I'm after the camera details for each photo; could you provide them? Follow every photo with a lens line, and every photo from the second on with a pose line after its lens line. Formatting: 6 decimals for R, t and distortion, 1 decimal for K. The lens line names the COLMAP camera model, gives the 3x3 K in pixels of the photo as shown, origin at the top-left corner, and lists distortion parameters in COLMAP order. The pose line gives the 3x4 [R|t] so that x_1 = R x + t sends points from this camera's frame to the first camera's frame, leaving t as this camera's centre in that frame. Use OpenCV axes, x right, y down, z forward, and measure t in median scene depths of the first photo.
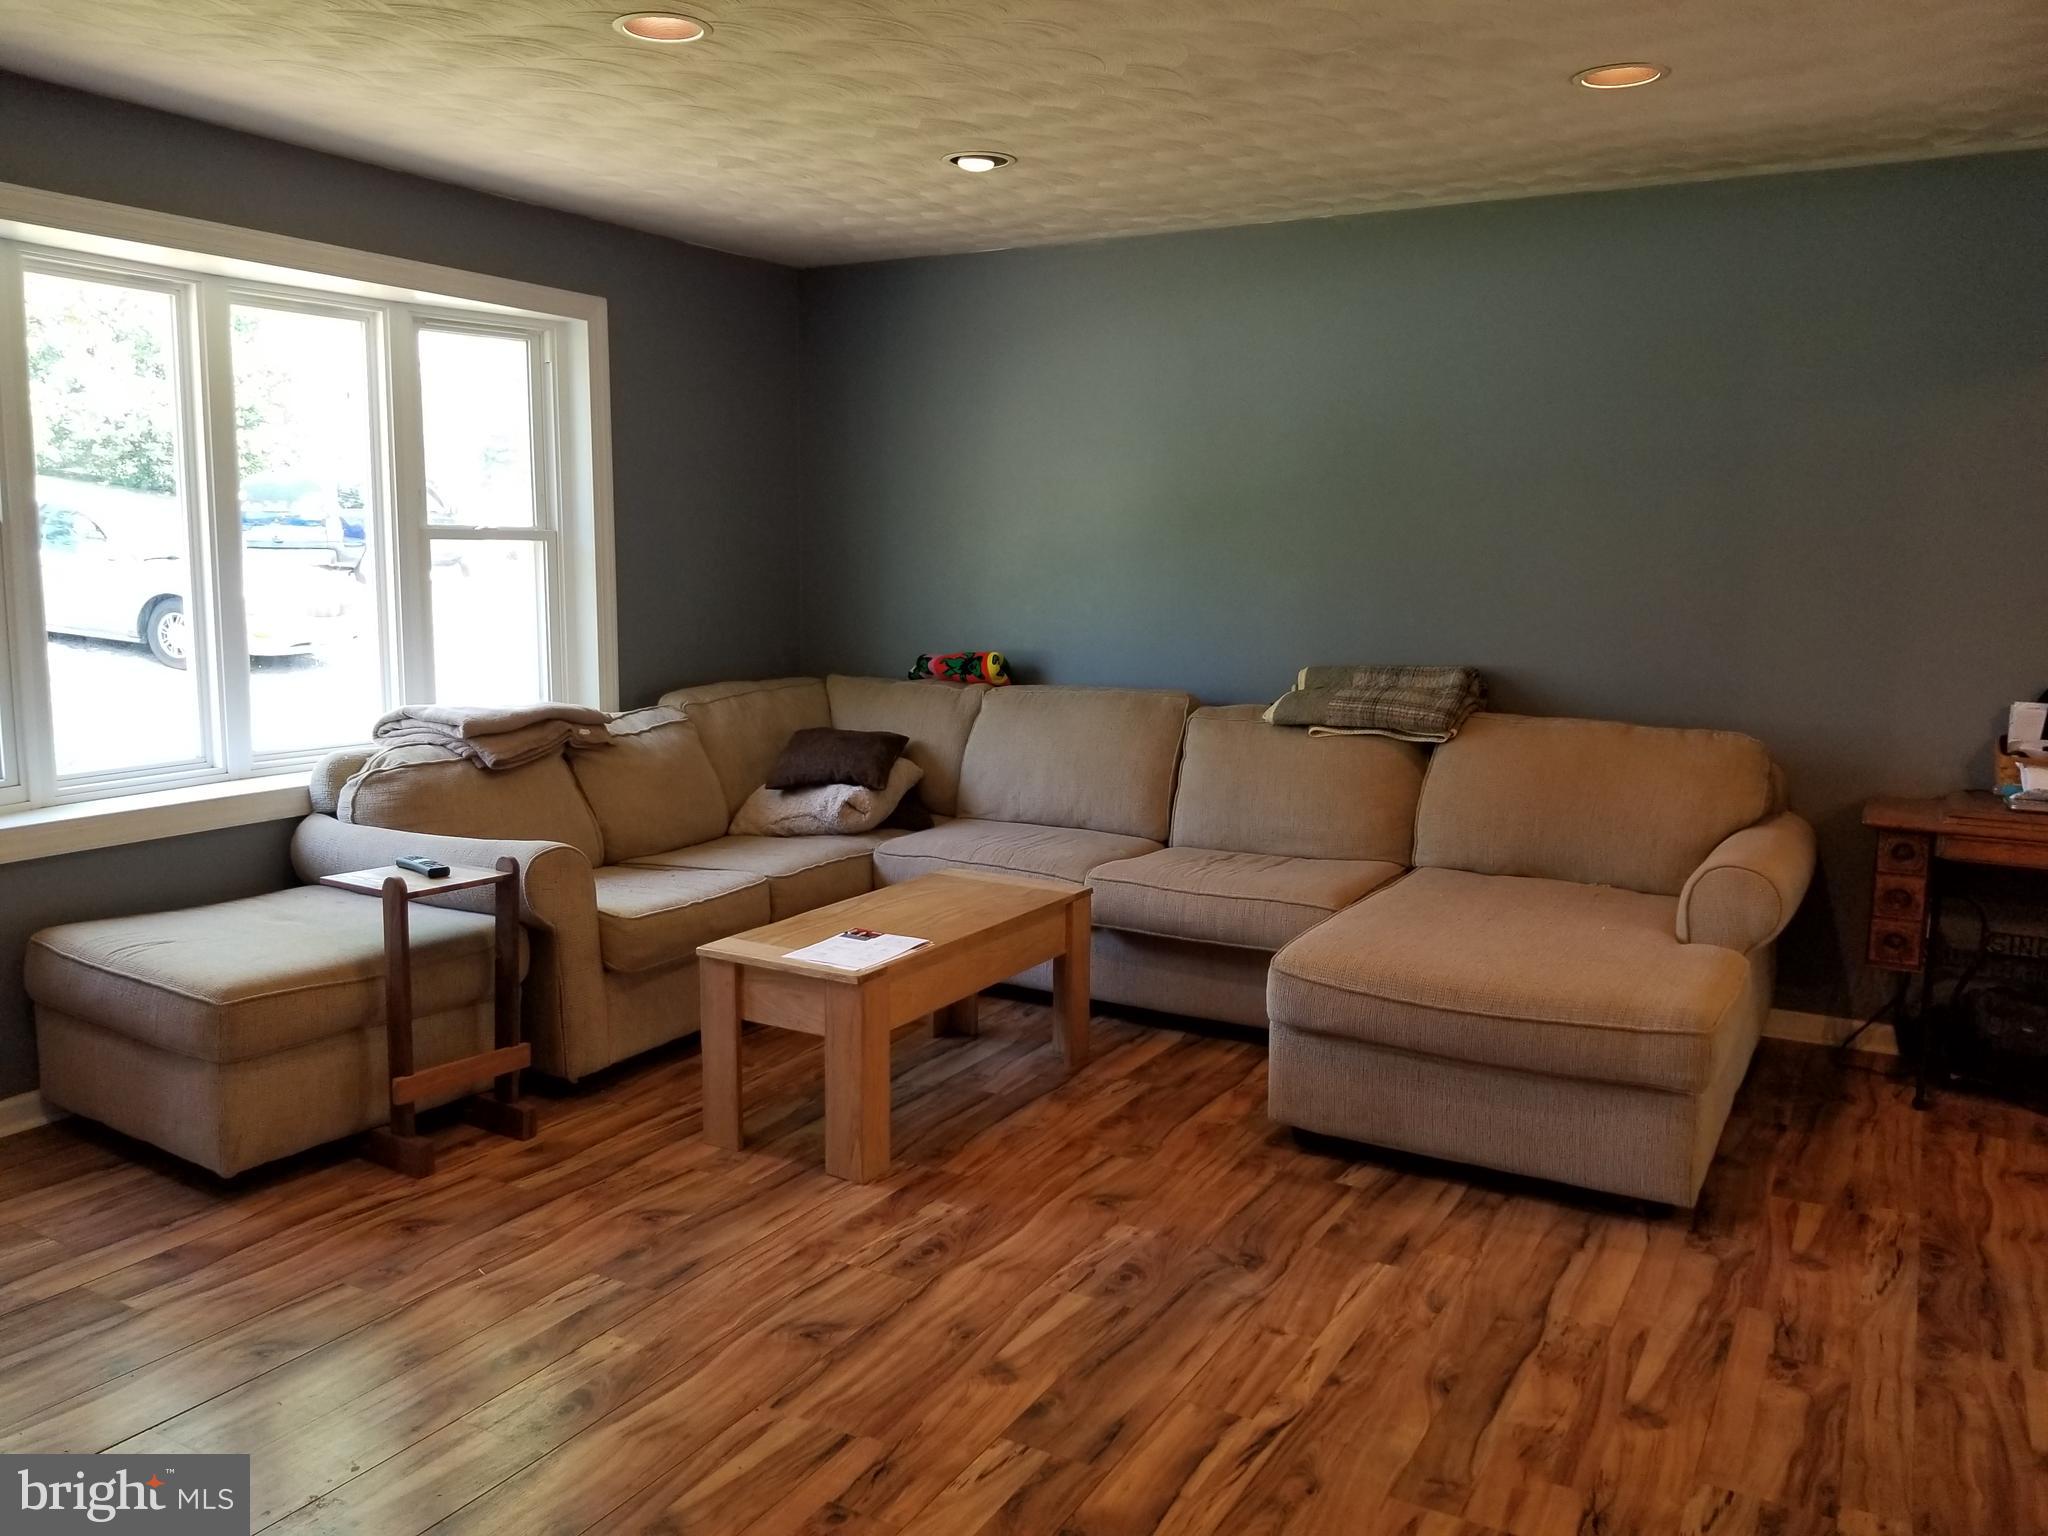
lens RADIAL K [[1624.1, 0, 1024.0], [0, 1624.1, 768.0], [0, 0, 1]] dist [-0.002557, -0.002295]
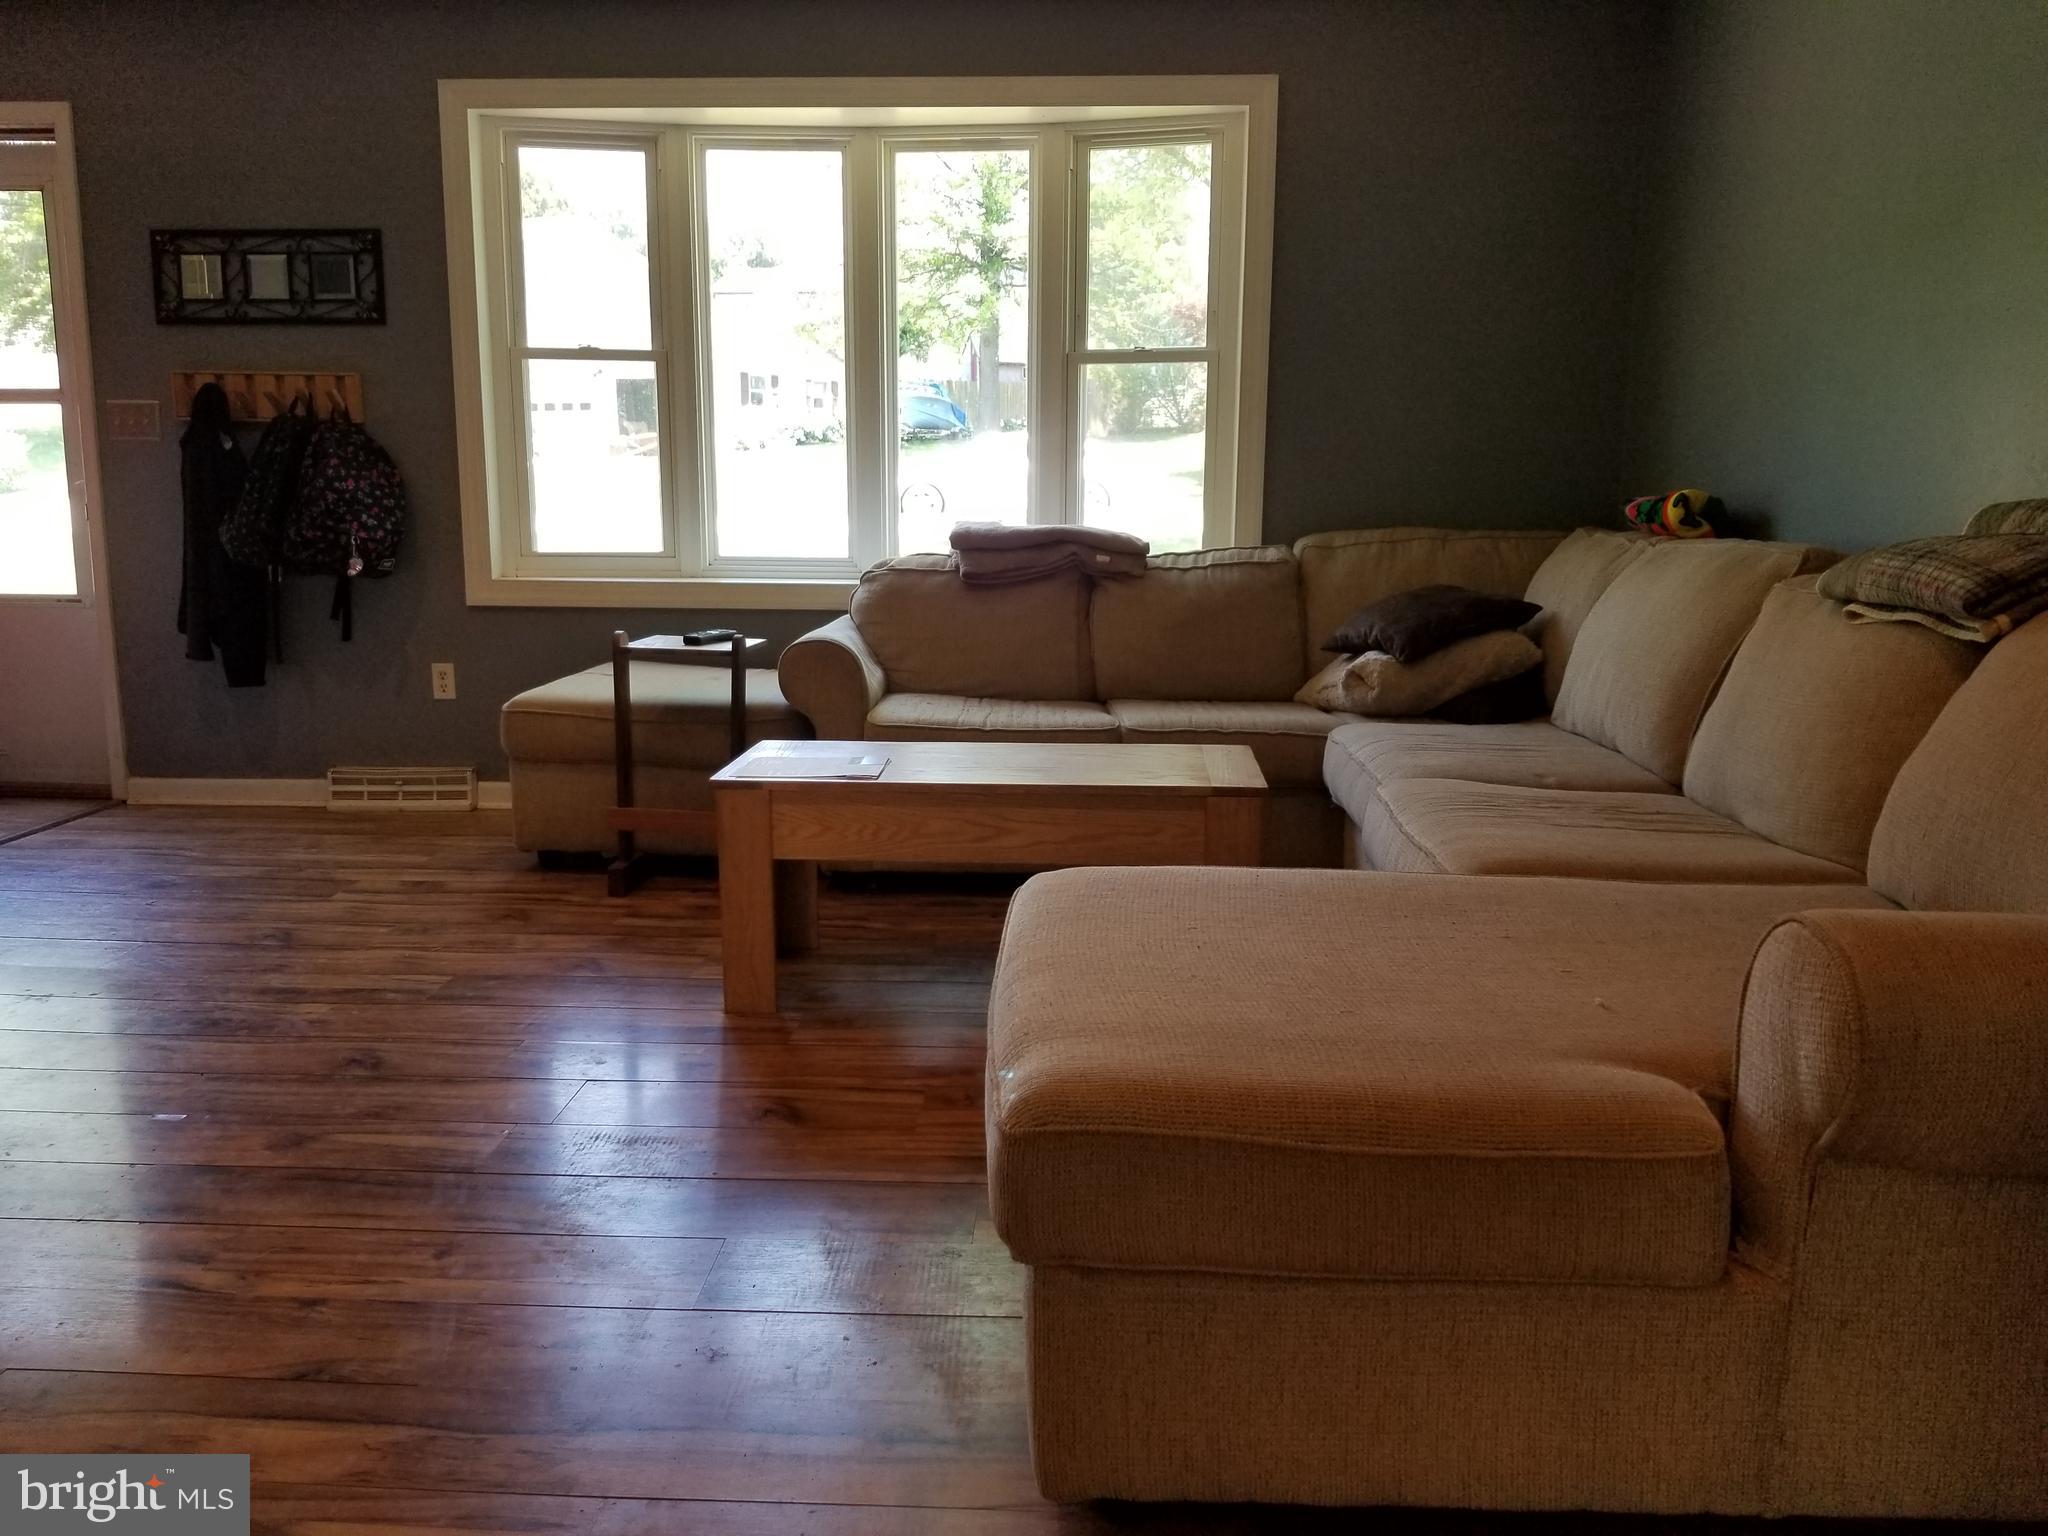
lens RADIAL K [[1624.1, 0, 1024.0], [0, 1624.1, 768.0], [0, 0, 1]] dist [-0.002557, -0.002295]
pose [[0.452616, 0.153999, -0.878307, 0.890471], [-0.118657, 0.986616, 0.111842, -0.003413], [0.883776, 0.053596, 0.464831, 0.832012]]
